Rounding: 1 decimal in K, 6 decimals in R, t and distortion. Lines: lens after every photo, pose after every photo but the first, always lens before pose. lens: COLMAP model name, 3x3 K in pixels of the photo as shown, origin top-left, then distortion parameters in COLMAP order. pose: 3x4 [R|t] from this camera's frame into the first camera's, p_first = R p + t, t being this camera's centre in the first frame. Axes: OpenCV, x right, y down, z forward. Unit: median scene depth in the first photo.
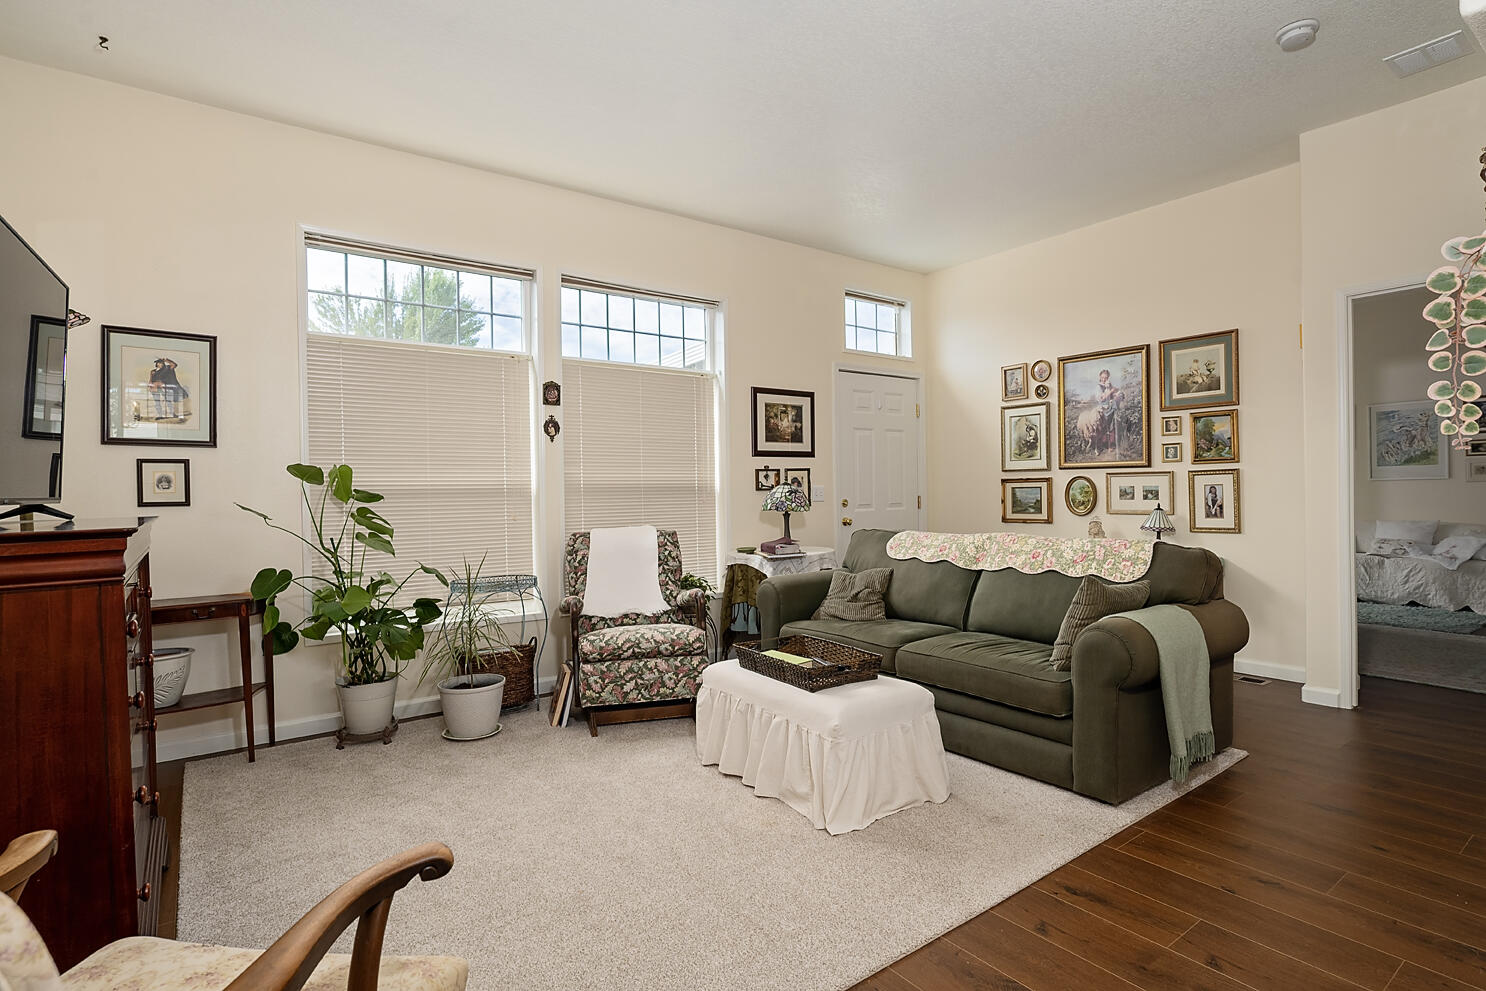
lens RADIAL K [[739.4, 0, 744.5], [0, 739.4, 492.7], [0, 0, 1]] dist [-0.000935, -0.000020]
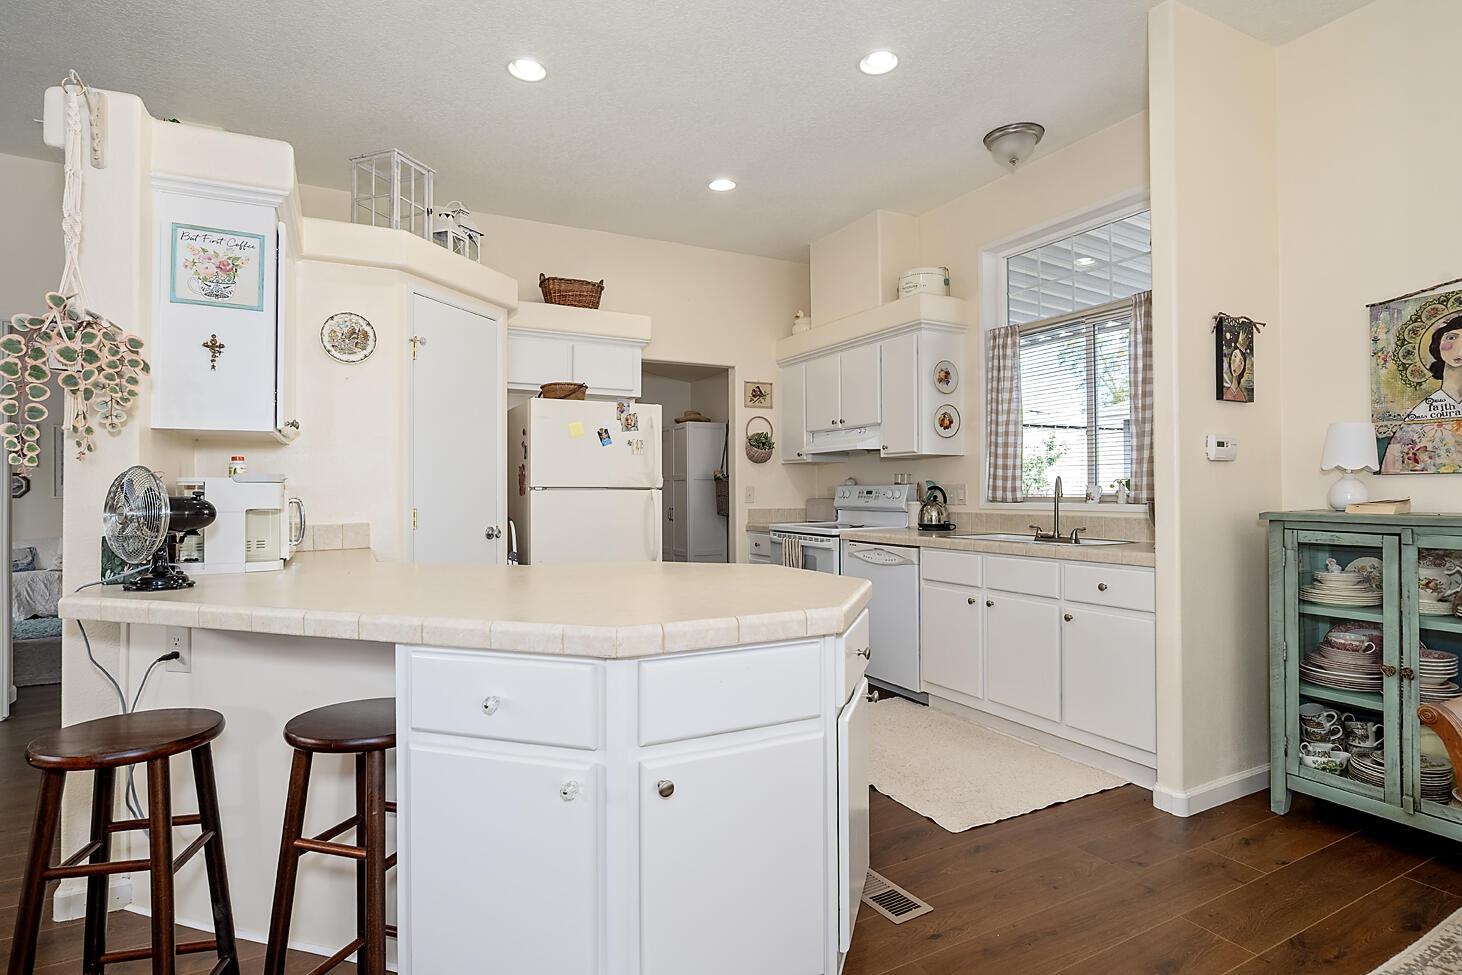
lens RADIAL K [[727.4, 0, 730.0], [0, 727.4, 491.1], [0, 0, 1]] dist [-0.000935, -0.000020]
pose [[0.133519, 0.020307, 0.990838, -0.135502], [0.000412, 0.999789, -0.020546, -0.006057], [-0.991046, 0.003151, 0.133482, -0.408507]]
